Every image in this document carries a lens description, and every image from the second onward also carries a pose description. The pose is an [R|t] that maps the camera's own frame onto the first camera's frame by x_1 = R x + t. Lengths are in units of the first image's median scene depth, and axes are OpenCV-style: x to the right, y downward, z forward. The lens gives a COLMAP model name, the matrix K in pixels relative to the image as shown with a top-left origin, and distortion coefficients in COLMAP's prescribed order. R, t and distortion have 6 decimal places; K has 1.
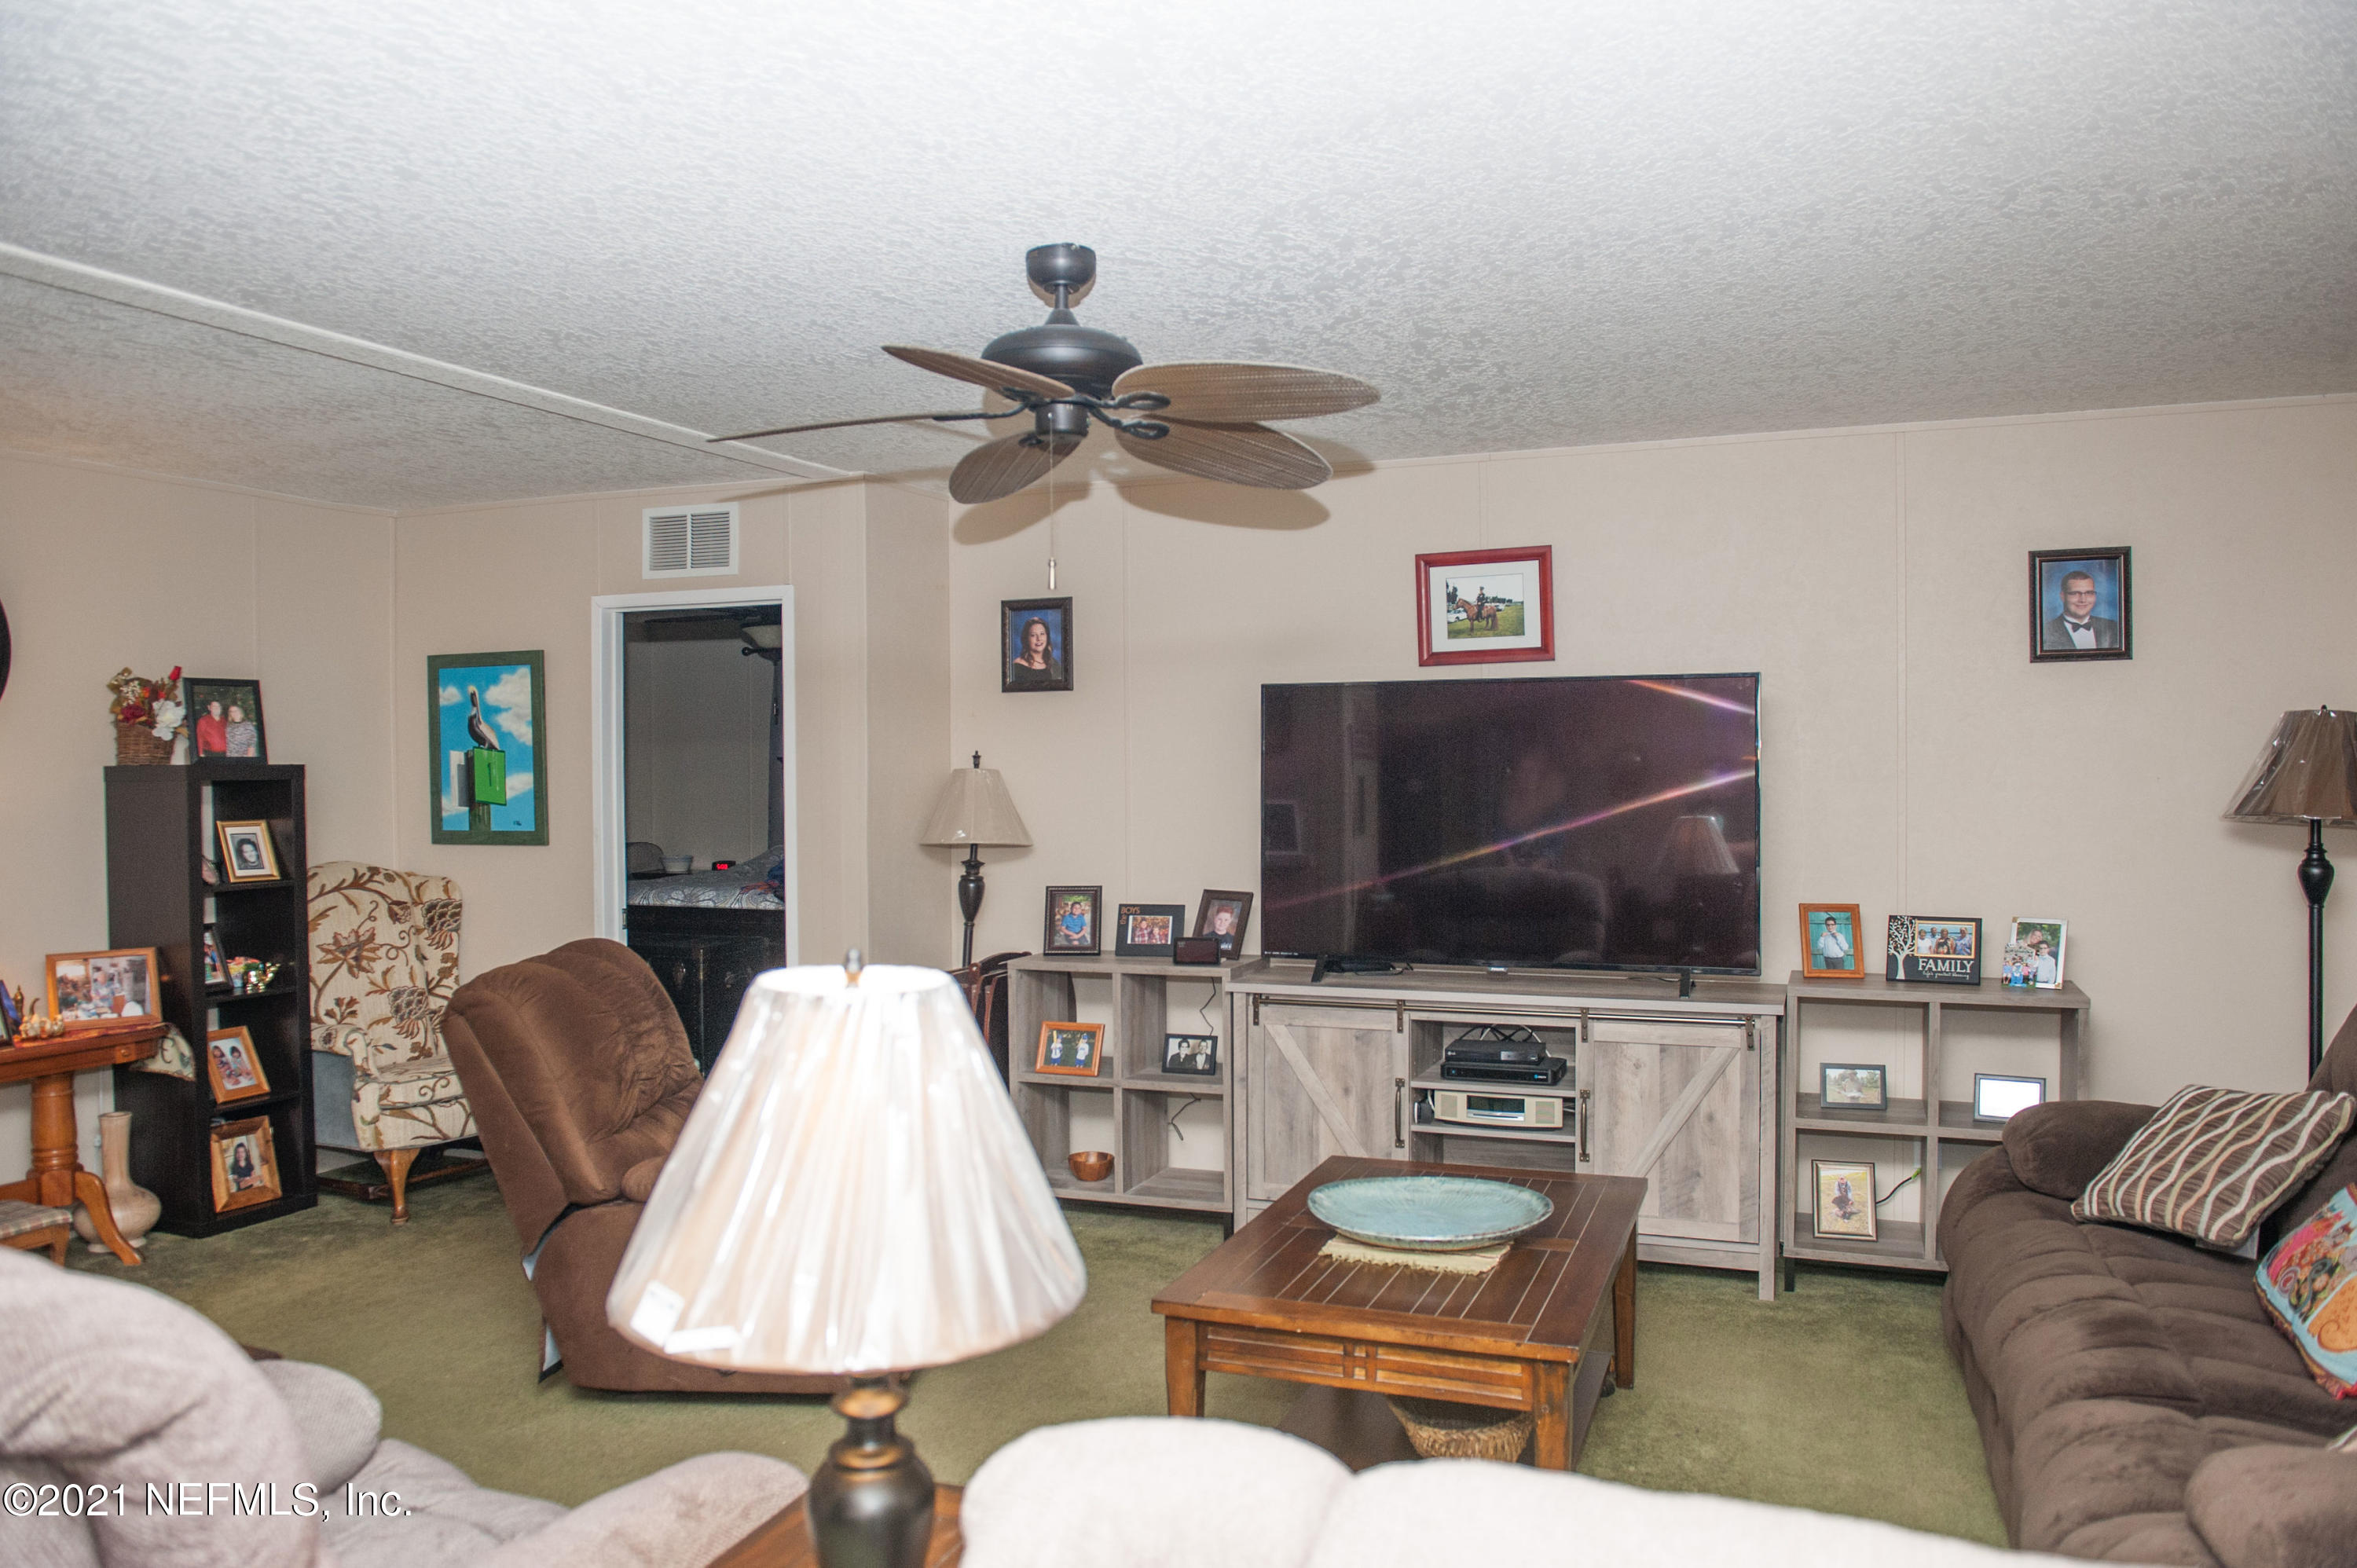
lens RADIAL K [[1671.6, 0, 1166.0], [0, 1671.6, 818.5], [0, 0, 1]] dist [-0.043204, -0.000978]
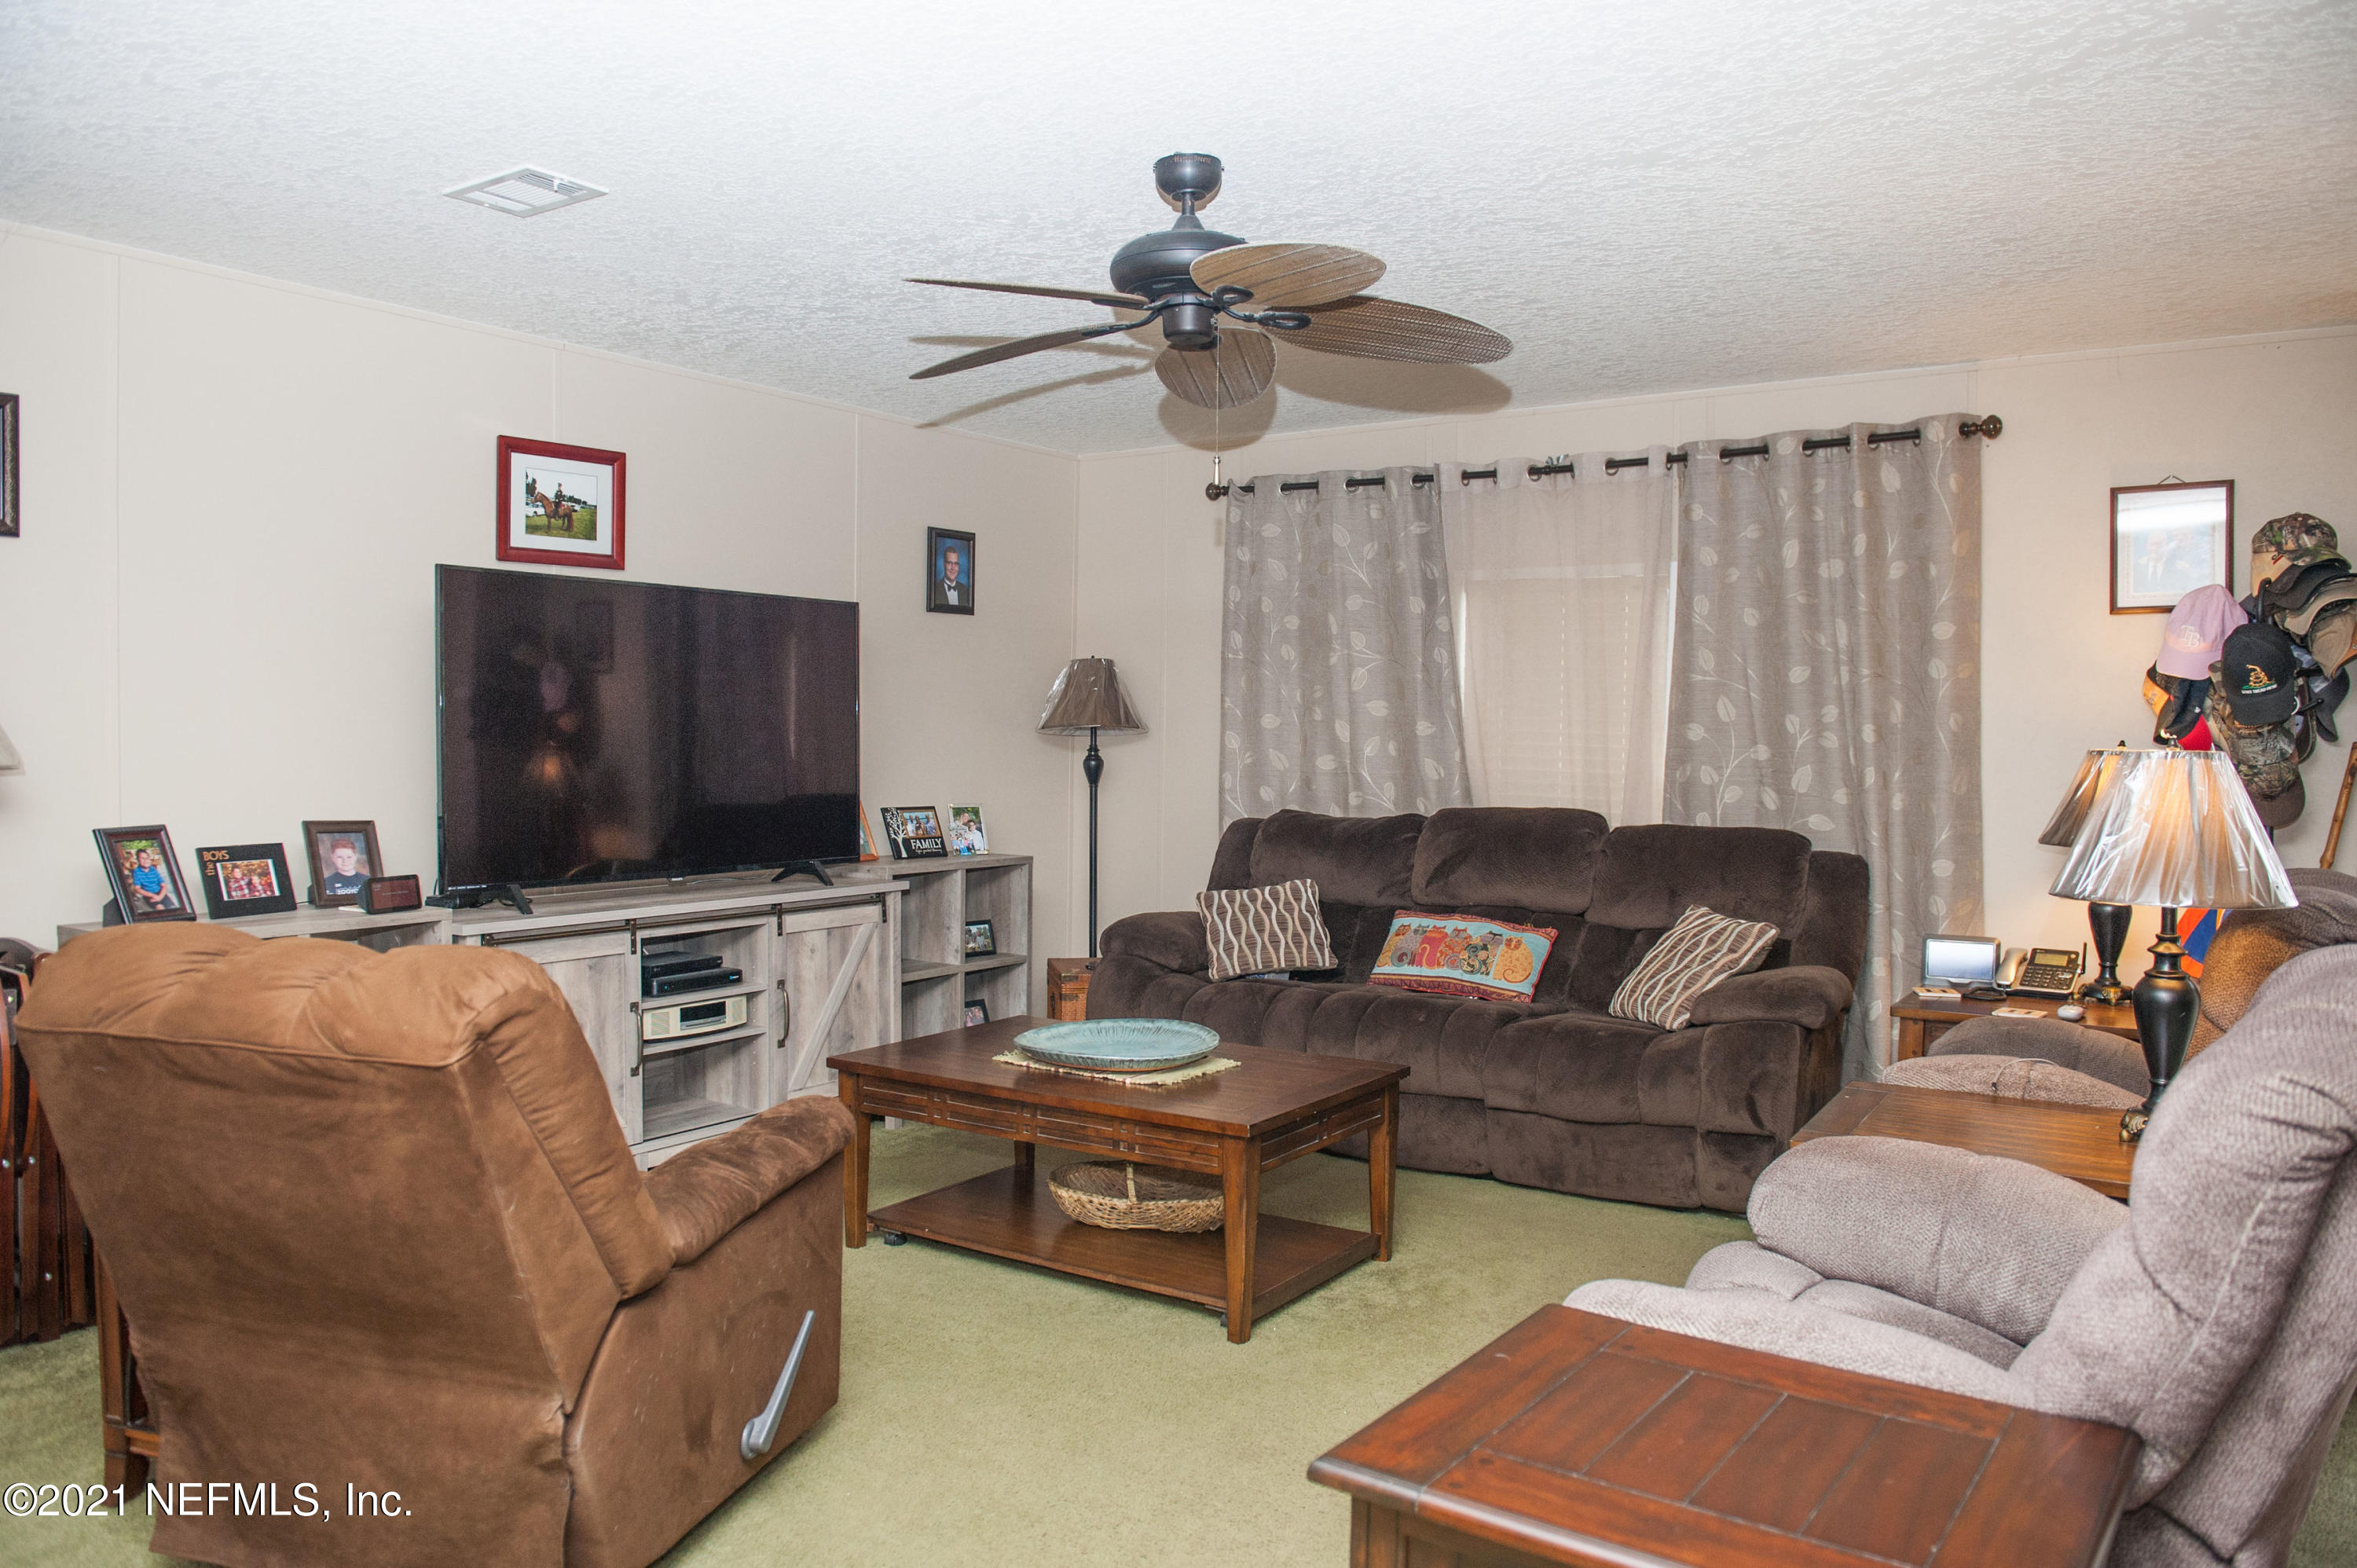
lens RADIAL K [[1671.6, 0, 1166.0], [0, 1671.6, 818.5], [0, 0, 1]] dist [-0.043204, -0.000978]
pose [[0.223713, -0.041134, 0.973787, -0.682498], [0.019695, 0.999096, 0.037679, 0.022090], [-0.974456, 0.010749, 0.224321, 0.483006]]
